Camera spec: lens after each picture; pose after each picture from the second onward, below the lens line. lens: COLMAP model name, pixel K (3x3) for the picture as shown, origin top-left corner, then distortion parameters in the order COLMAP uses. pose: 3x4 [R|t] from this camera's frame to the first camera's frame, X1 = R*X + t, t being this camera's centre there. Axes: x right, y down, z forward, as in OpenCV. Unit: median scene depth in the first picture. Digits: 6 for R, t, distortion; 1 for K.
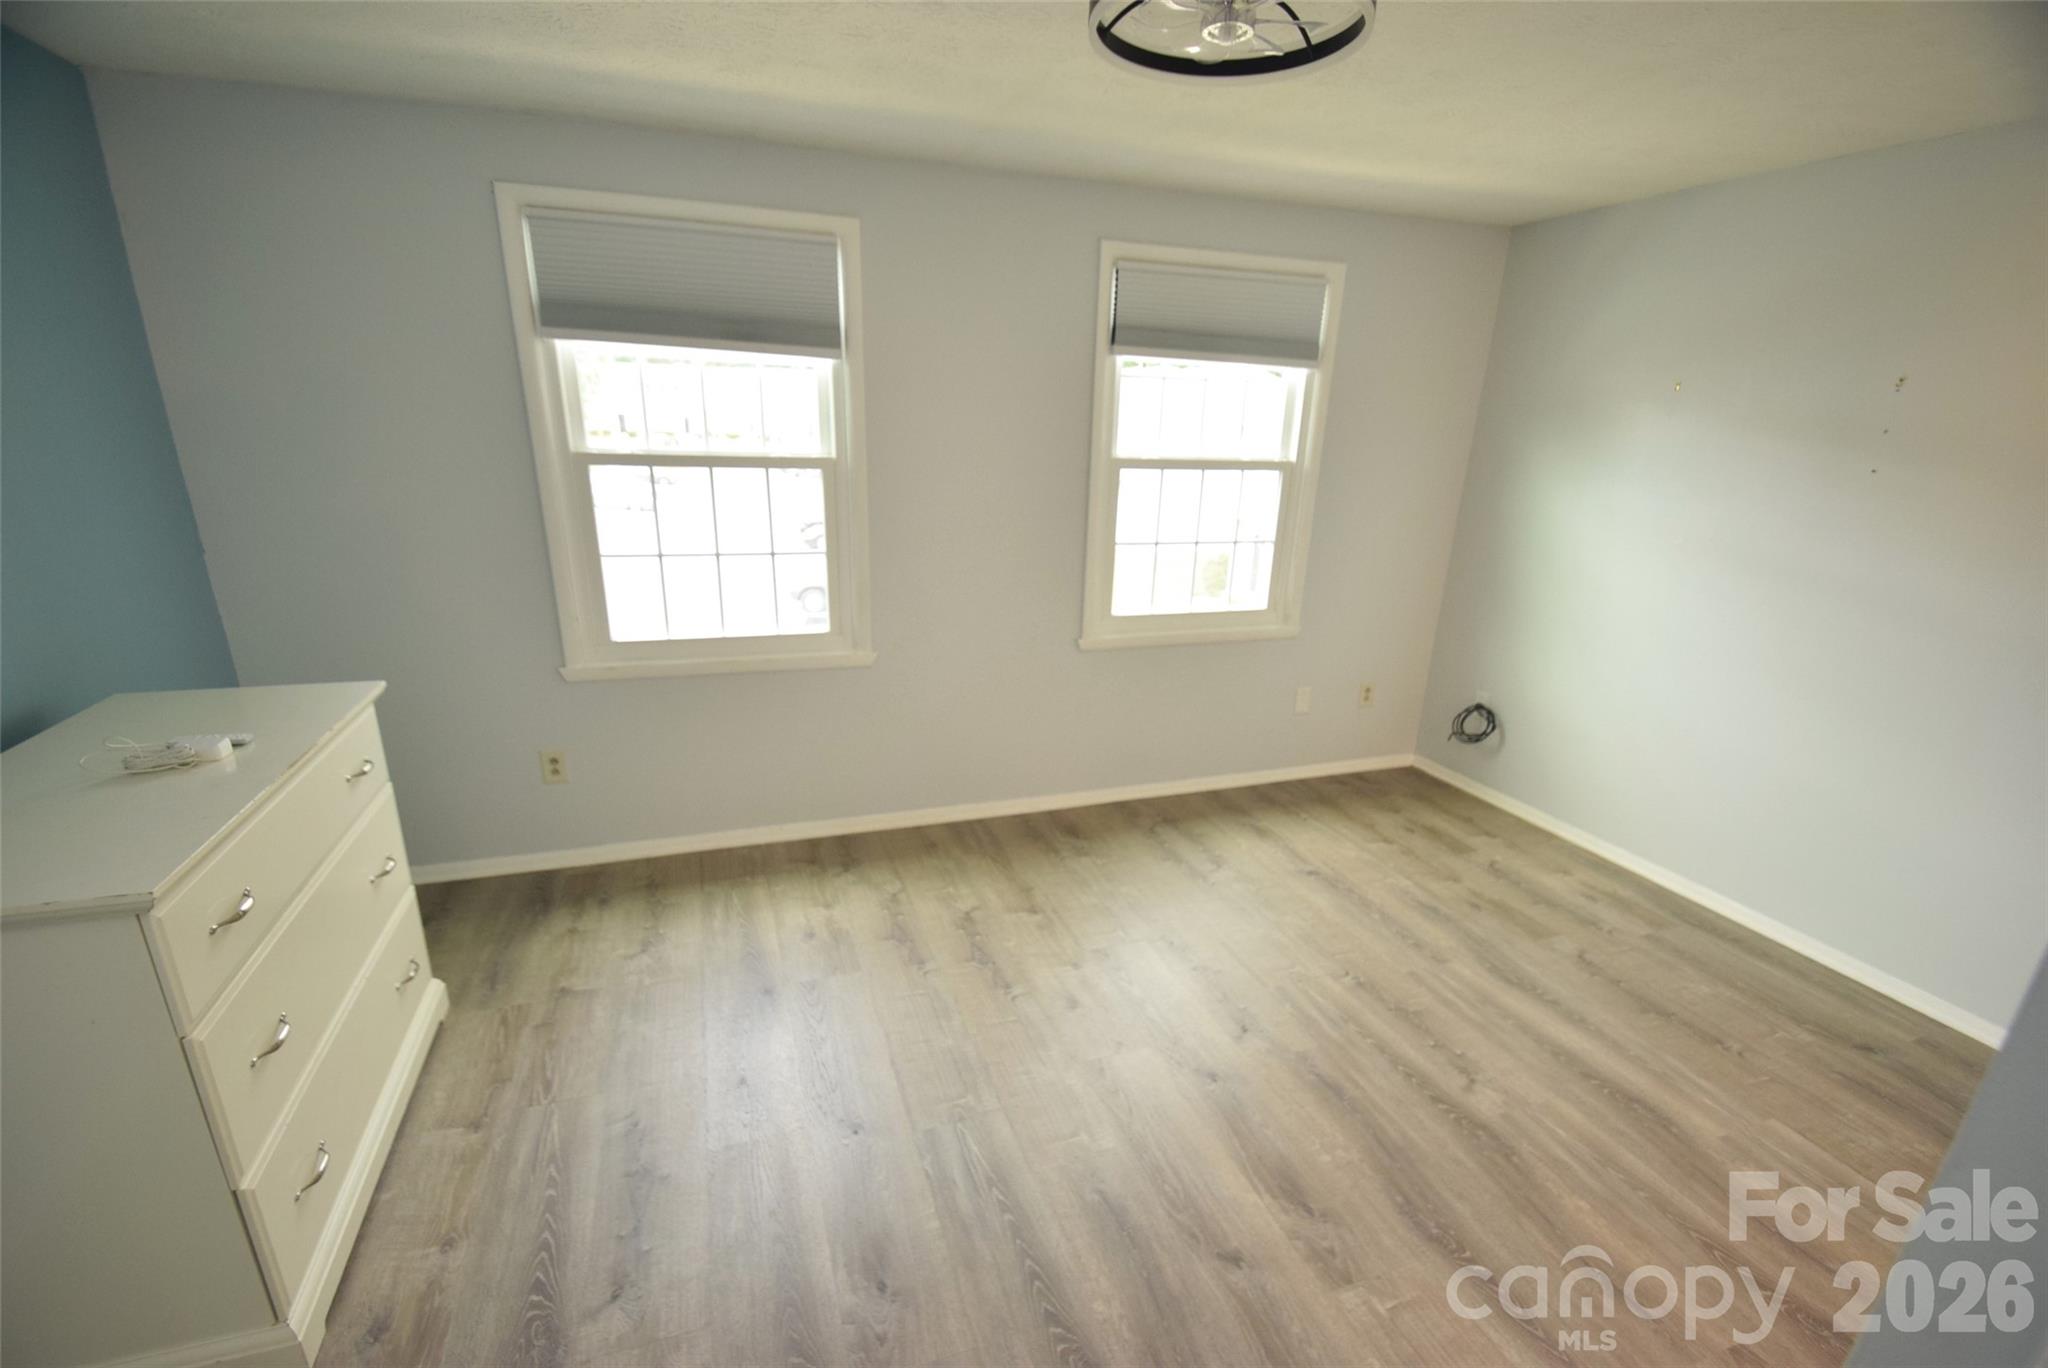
lens RADIAL K [[906.4, 0, 1025.0], [0, 906.4, 735.5], [0, 0, 1]] dist [0.003859, -0.000352]
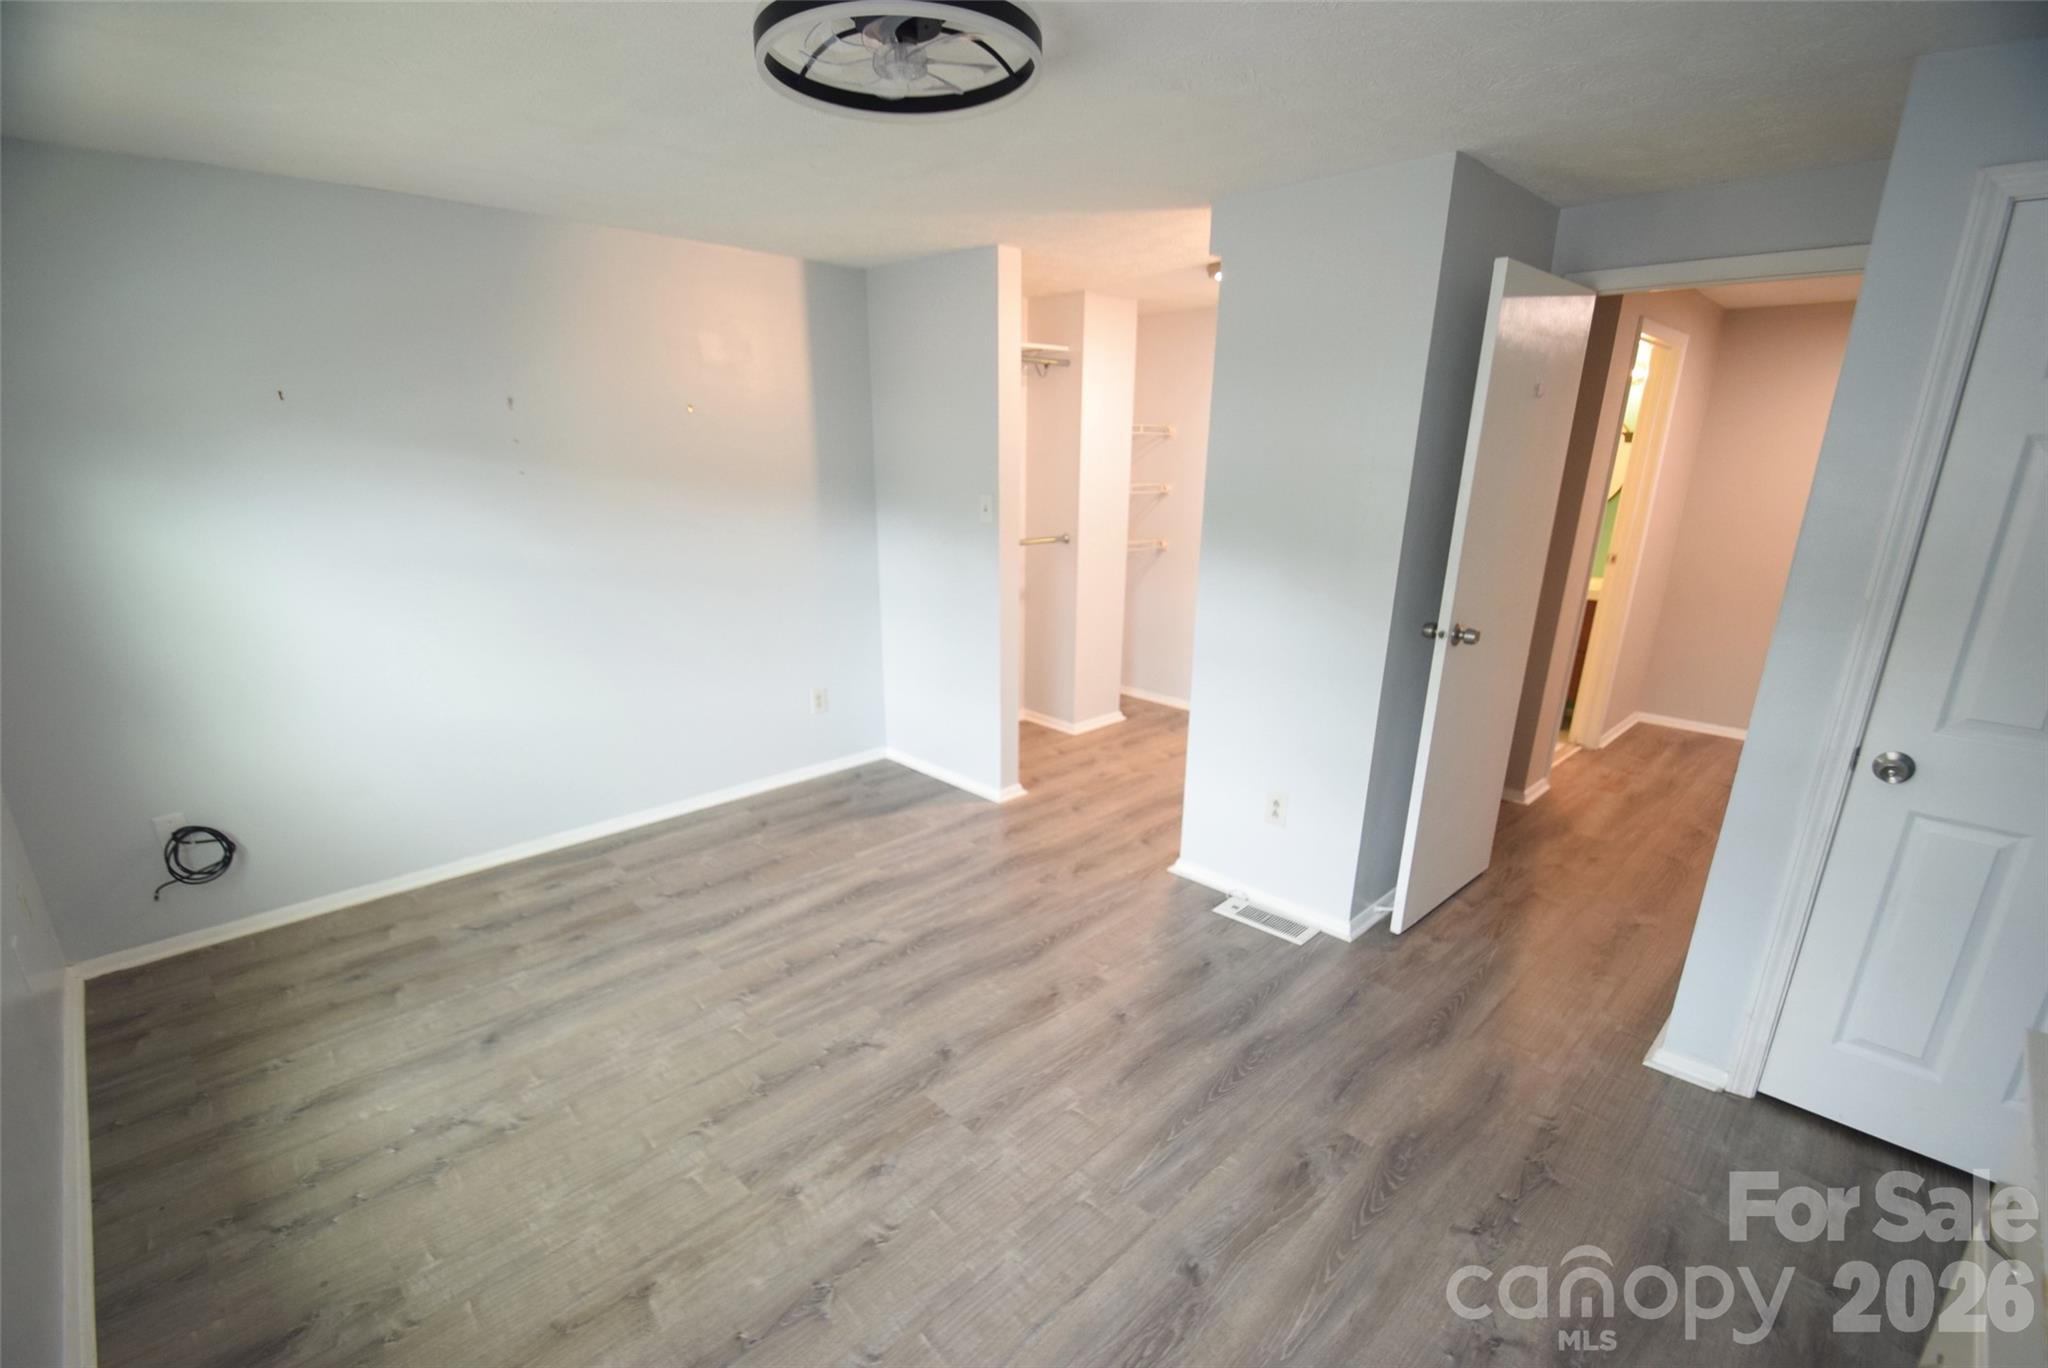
lens RADIAL K [[906.4, 0, 1025.0], [0, 906.4, 735.5], [0, 0, 1]] dist [0.003859, -0.000352]
pose [[-0.430307, -0.300072, 0.851348, -0.443028], [0.277765, 0.853354, 0.441173, -0.274704], [-0.858885, 0.426314, -0.283855, 0.728048]]
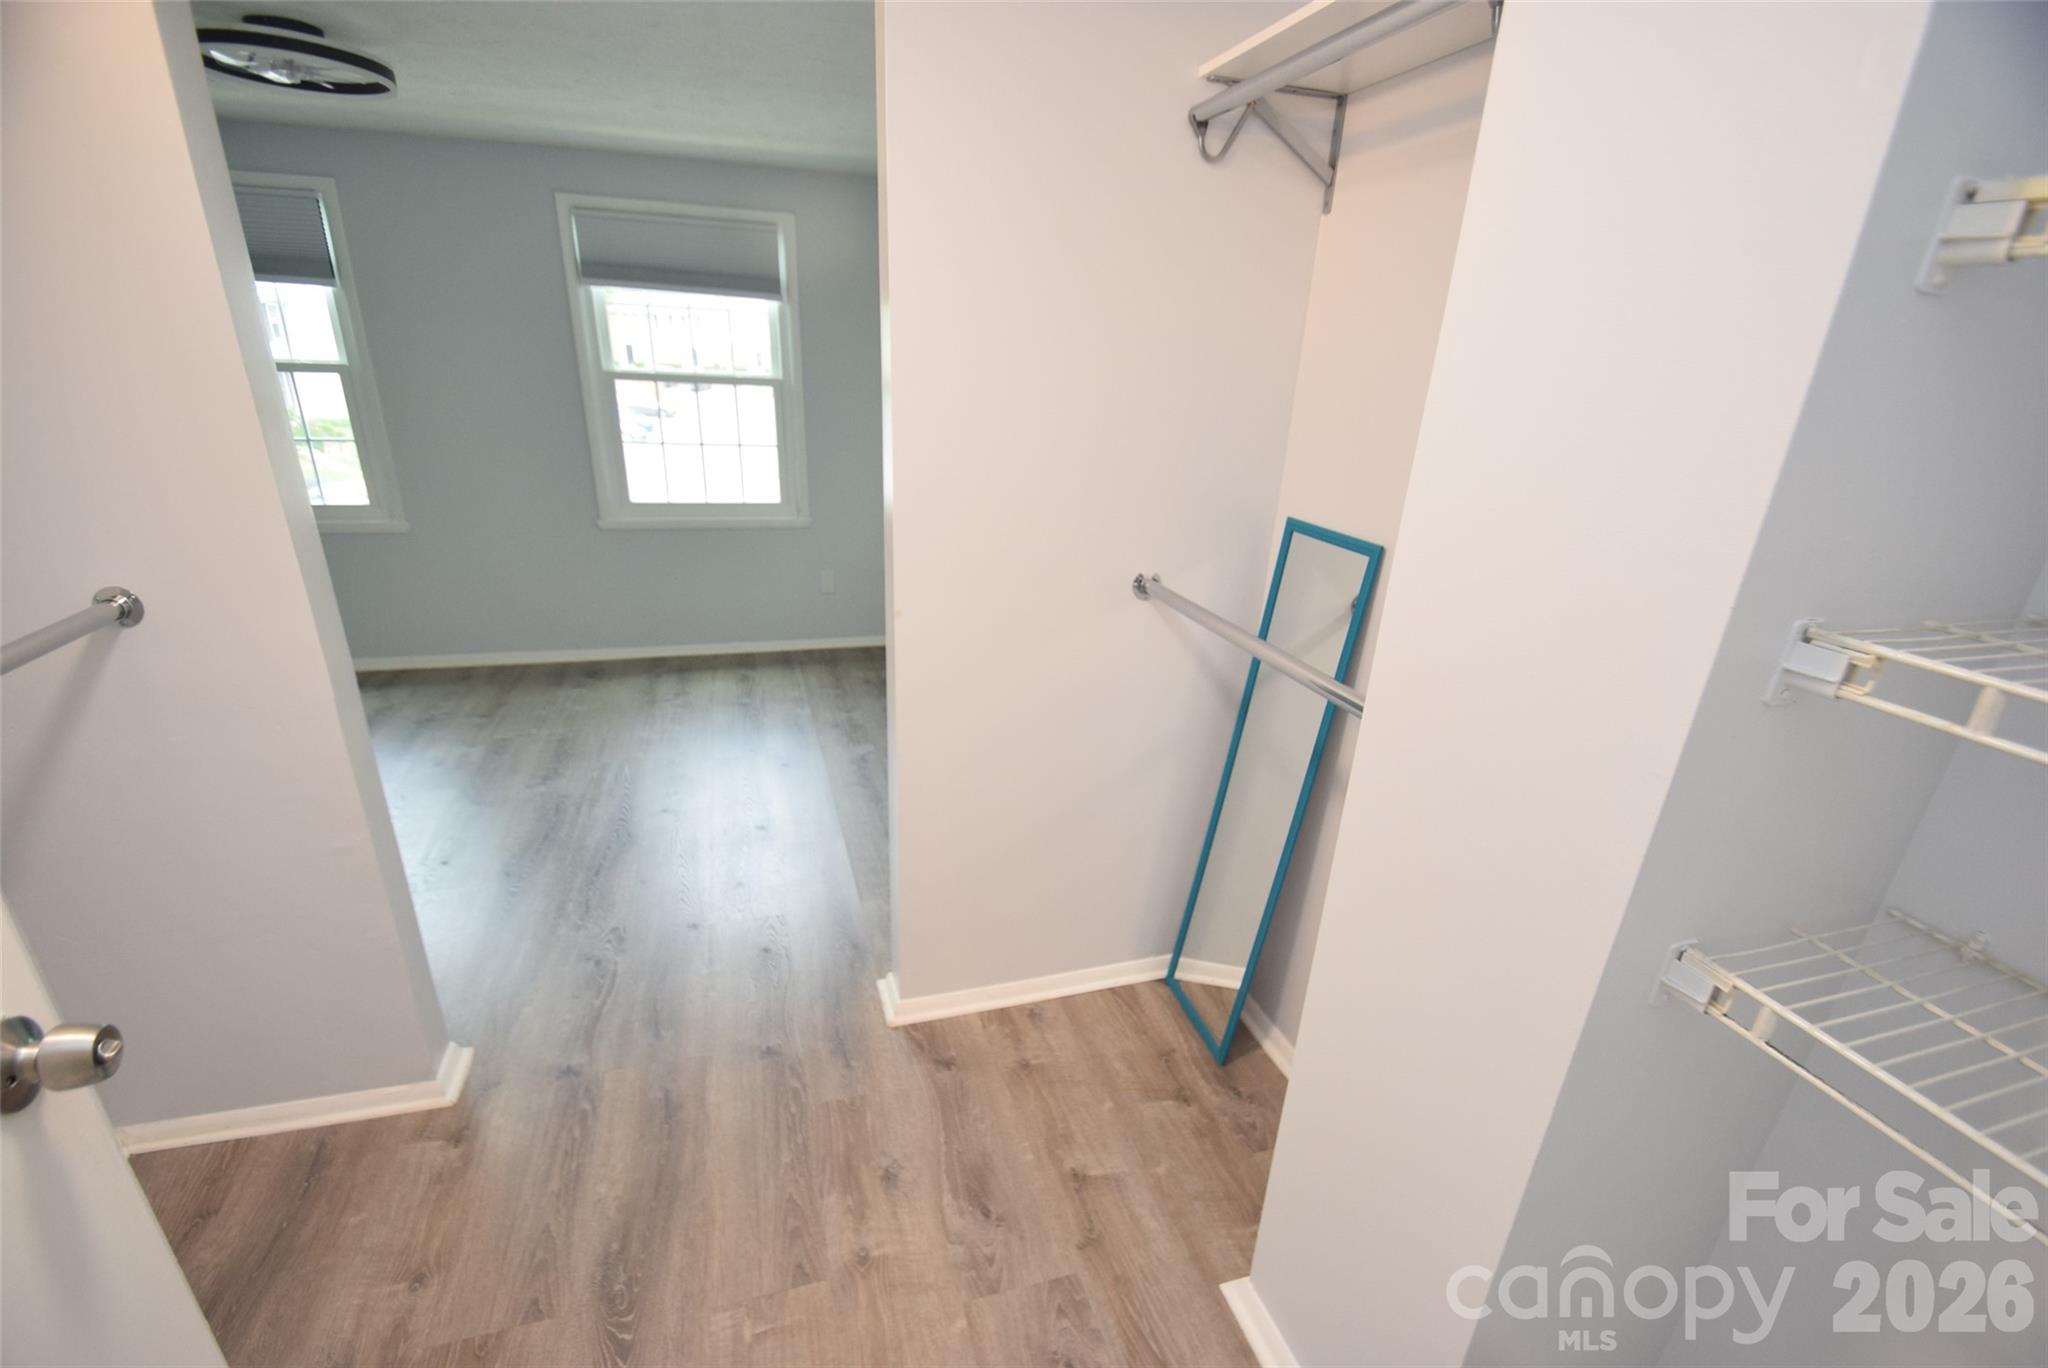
lens RADIAL K [[939.9, 0, 1052.4], [0, 939.9, 755.9], [0, 0, 1]] dist [-0.000109, -0.000477]
pose [[0.999277, 0.032211, -0.020218, 0.794102], [-0.030482, 0.996273, 0.080689, 0.103720], [0.022741, -0.080014, 0.996534, -0.334926]]
